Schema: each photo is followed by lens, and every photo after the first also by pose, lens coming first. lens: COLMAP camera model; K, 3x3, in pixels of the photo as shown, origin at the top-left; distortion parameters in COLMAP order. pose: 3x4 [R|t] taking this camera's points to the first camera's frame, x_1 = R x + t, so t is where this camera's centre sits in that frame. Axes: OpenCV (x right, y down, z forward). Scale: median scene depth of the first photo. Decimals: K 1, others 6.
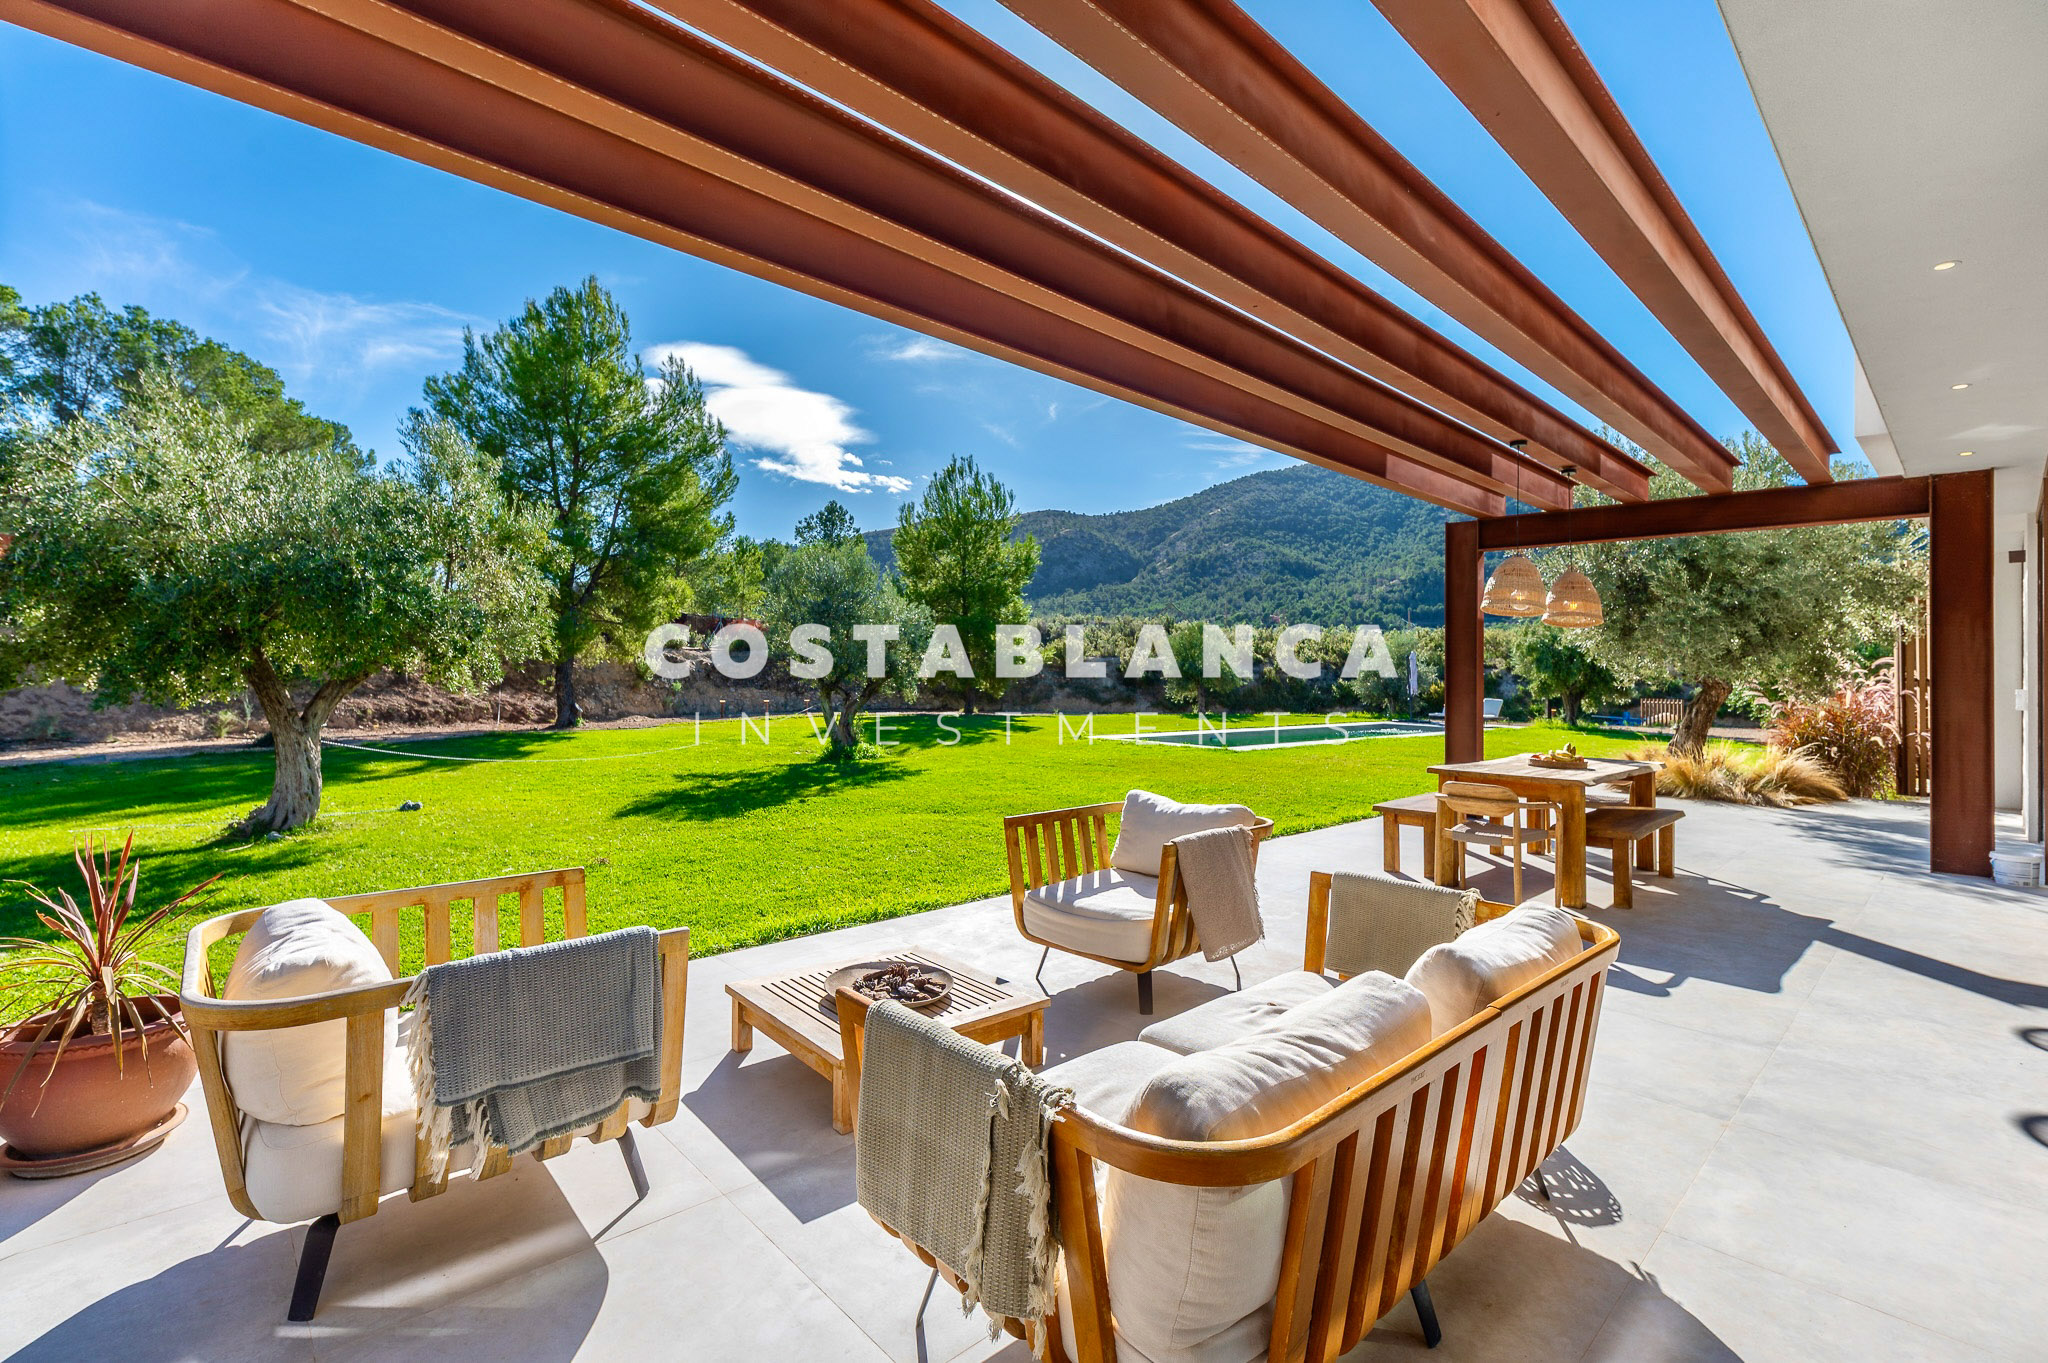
lens RADIAL K [[892.6, 0, 1030.2], [0, 892.6, 644.2], [0, 0, 1]] dist [0.000596, 0.000607]
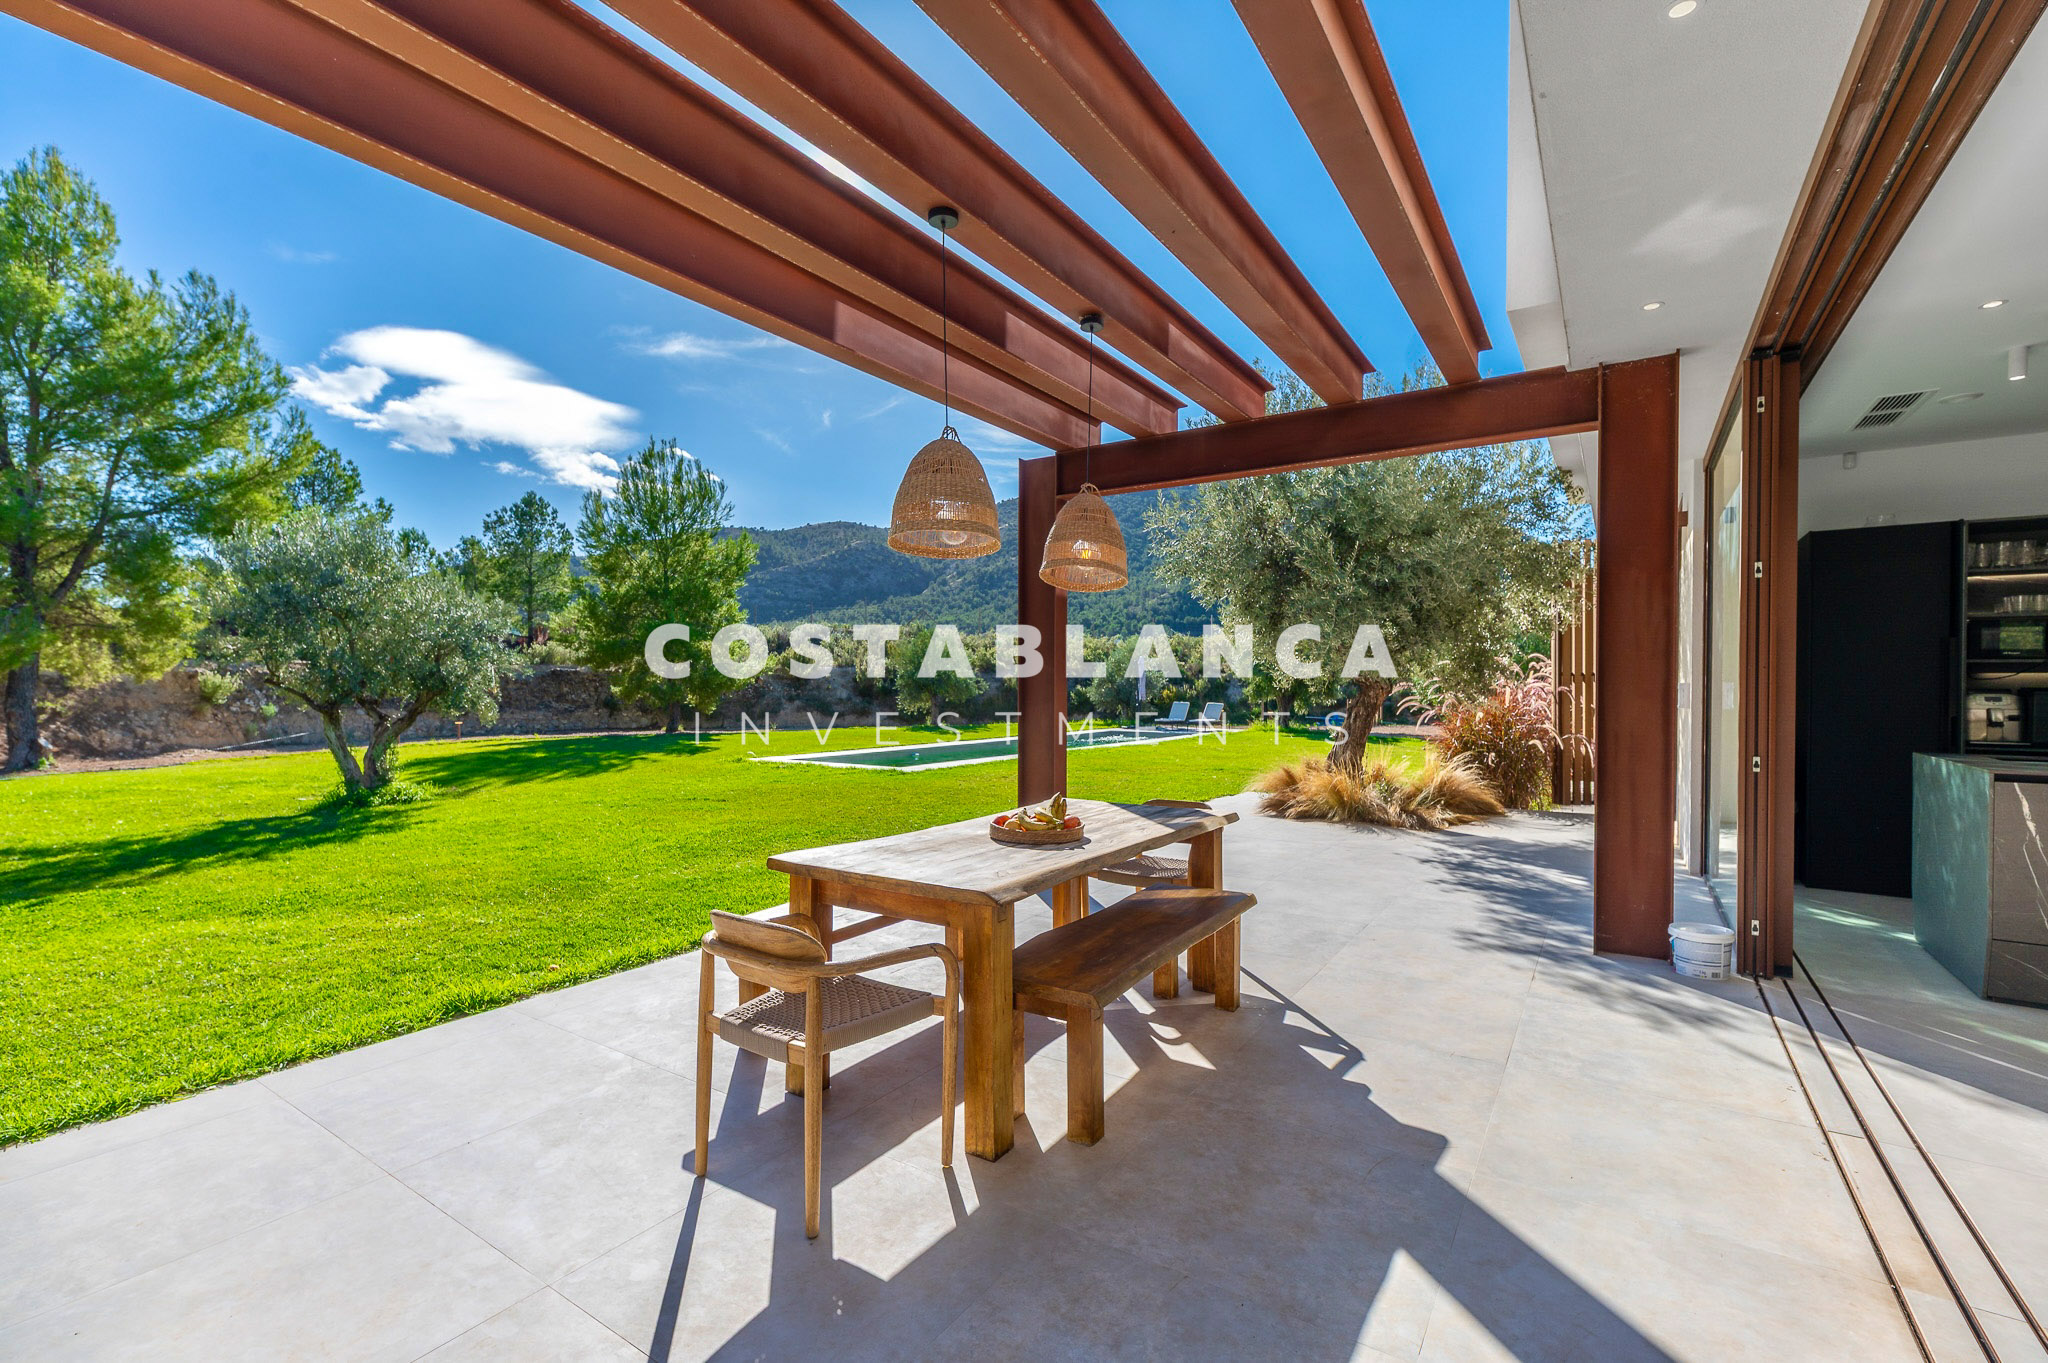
lens RADIAL K [[895.1, 0, 1015.3], [0, 895.1, 686.4], [0, 0, 1]] dist [-0.000332, 0.000468]
pose [[0.973588, -0.017933, 0.227608, 0.256898], [0.009909, 0.999290, 0.036344, 0.014109], [-0.228098, -0.033129, 0.973074, 0.266767]]
